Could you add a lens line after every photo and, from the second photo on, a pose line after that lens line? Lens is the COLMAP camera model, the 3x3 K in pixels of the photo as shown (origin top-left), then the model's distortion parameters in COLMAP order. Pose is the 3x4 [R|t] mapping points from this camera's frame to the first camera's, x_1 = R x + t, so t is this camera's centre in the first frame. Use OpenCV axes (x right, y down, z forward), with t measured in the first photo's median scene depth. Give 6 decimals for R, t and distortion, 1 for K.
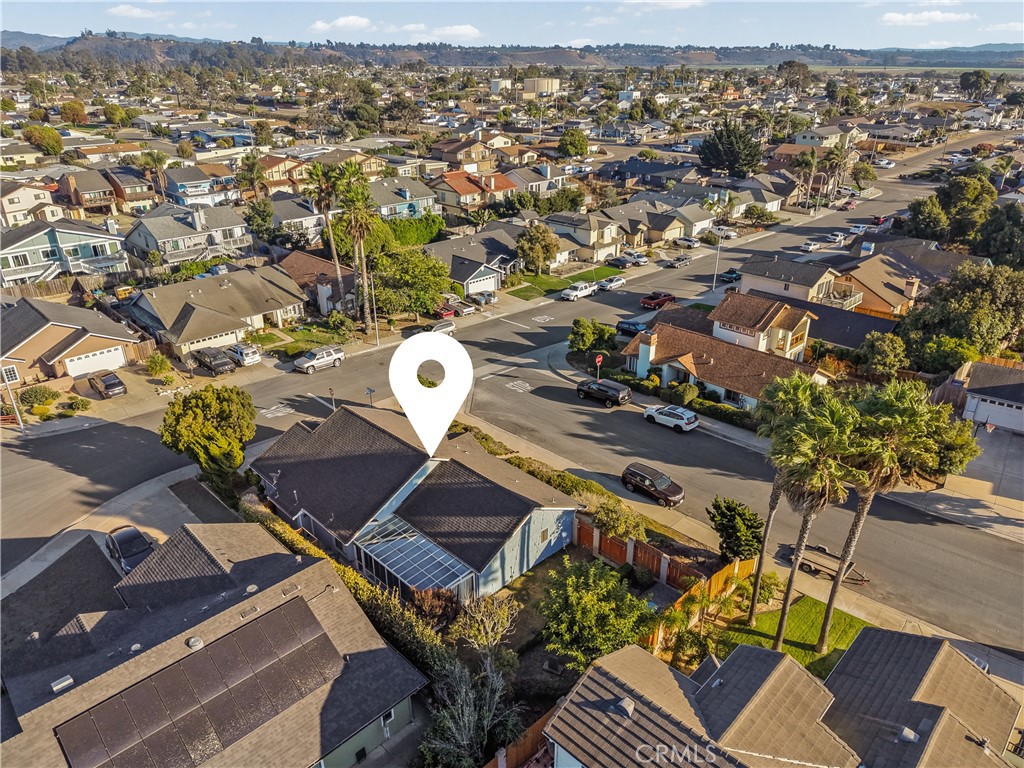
lens RADIAL K [[688.1, 0, 514.3], [0, 688.1, 416.1], [0, 0, 1]] dist [0.046570, -0.048091]
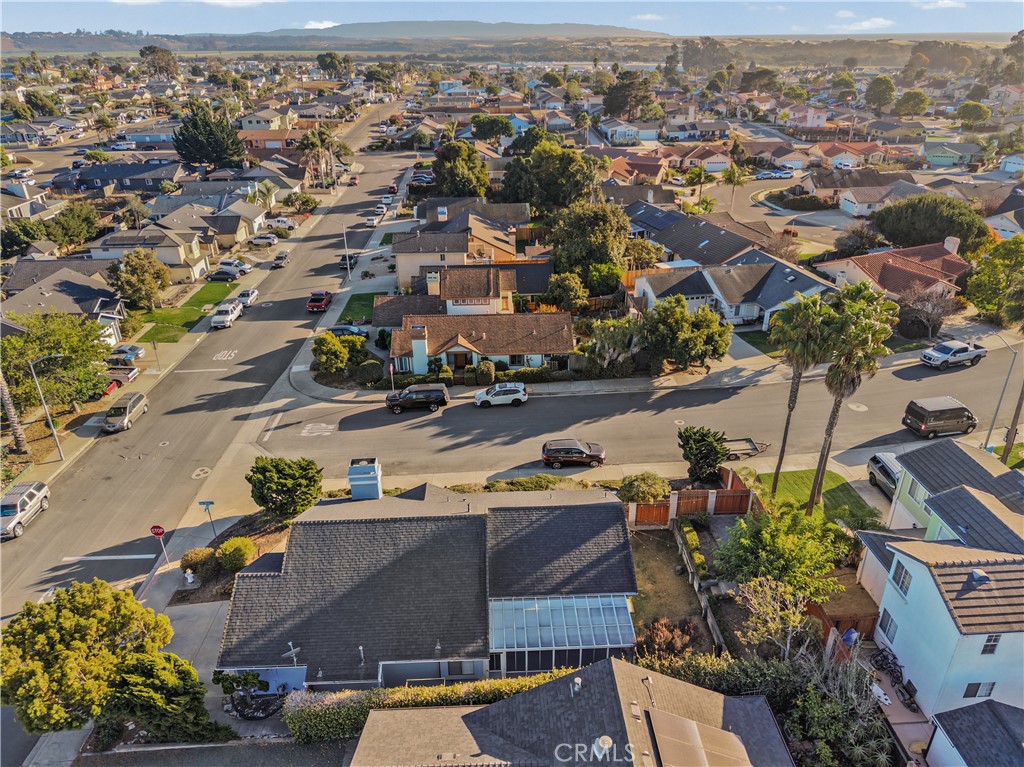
lens RADIAL K [[691.2, 0, 512.0], [0, 691.2, 383.5], [0, 0, 1]] dist [0.049250, -0.051683]
pose [[0.674633, -0.333809, 0.658363, -0.306730], [0.348275, 0.930333, 0.114823, -0.090388], [-0.650826, 0.151828, 0.743891, 0.161486]]
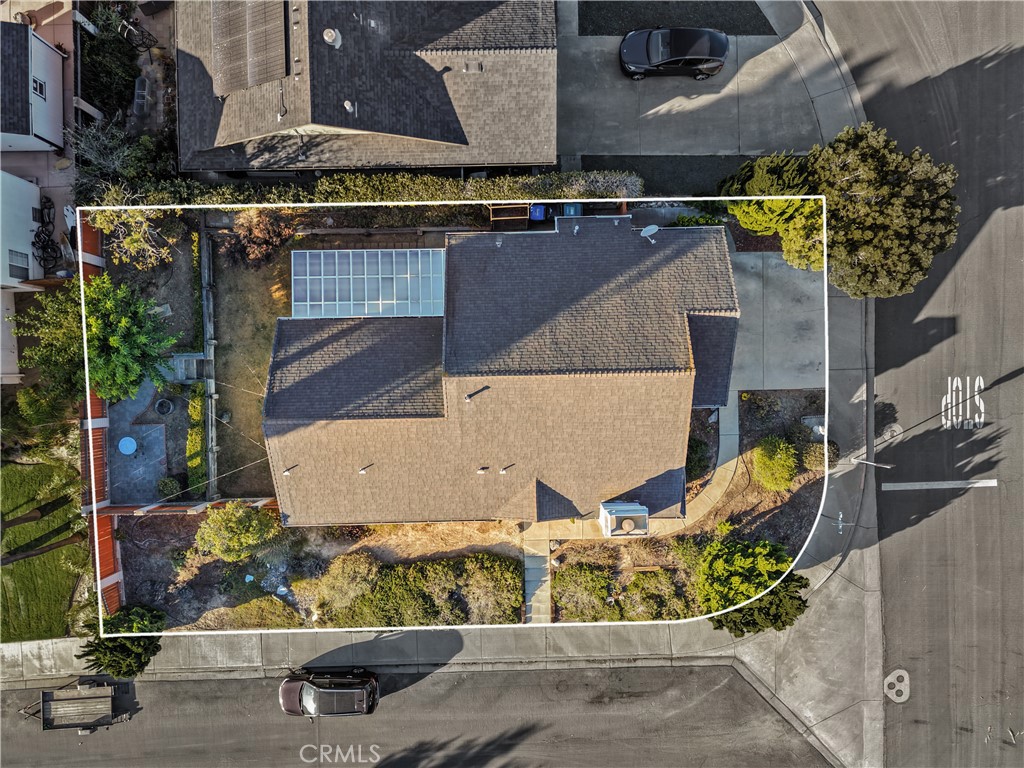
lens RADIAL K [[686.5, 0, 512.0], [0, 686.5, 384.0], [0, 0, 1]] dist [0.004273, -0.001325]
pose [[-0.682609, 0.730768, 0.004831, -0.086595], [-0.330972, -0.315041, 0.889498, -0.272955], [0.651539, 0.605580, 0.456914, 0.378056]]
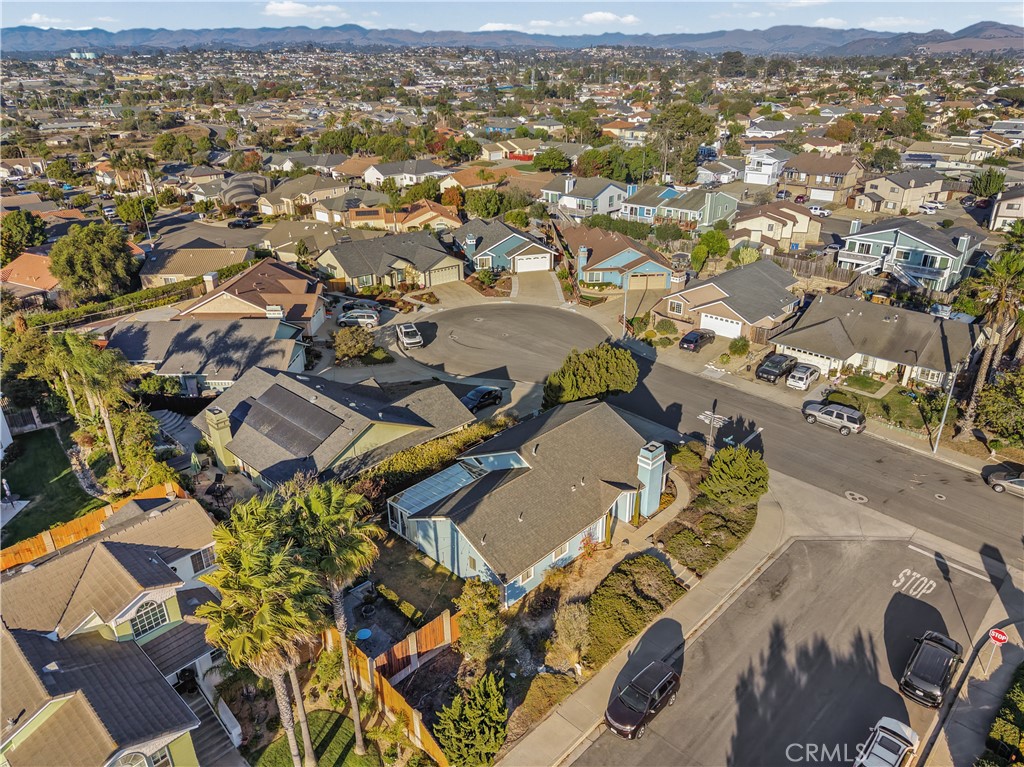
lens RADIAL K [[715.7, 0, 512.0], [0, 715.7, 383.5], [0, 0, 1]] dist [0.005041, 0.002855]
pose [[0.047502, 0.420890, -0.905867, 0.428063], [-0.457562, 0.815315, 0.354823, -0.214824], [0.887908, 0.397635, 0.231312, 0.350689]]
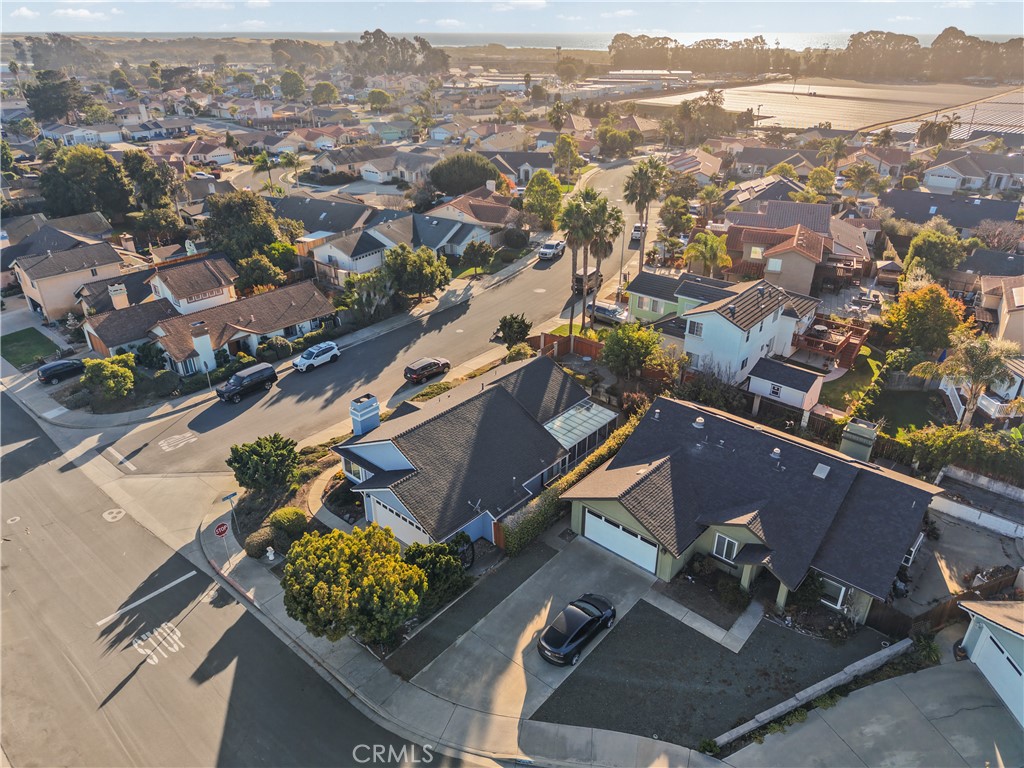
lens RADIAL K [[706.0, 0, 510.8], [0, 706.0, 365.0], [0, 0, 1]] dist [0.005011, -0.006154]
pose [[-0.074940, -0.424683, 0.902235, -0.594860], [0.455784, 0.790151, 0.409783, -0.223820], [-0.886930, 0.441934, 0.134350, 0.409769]]
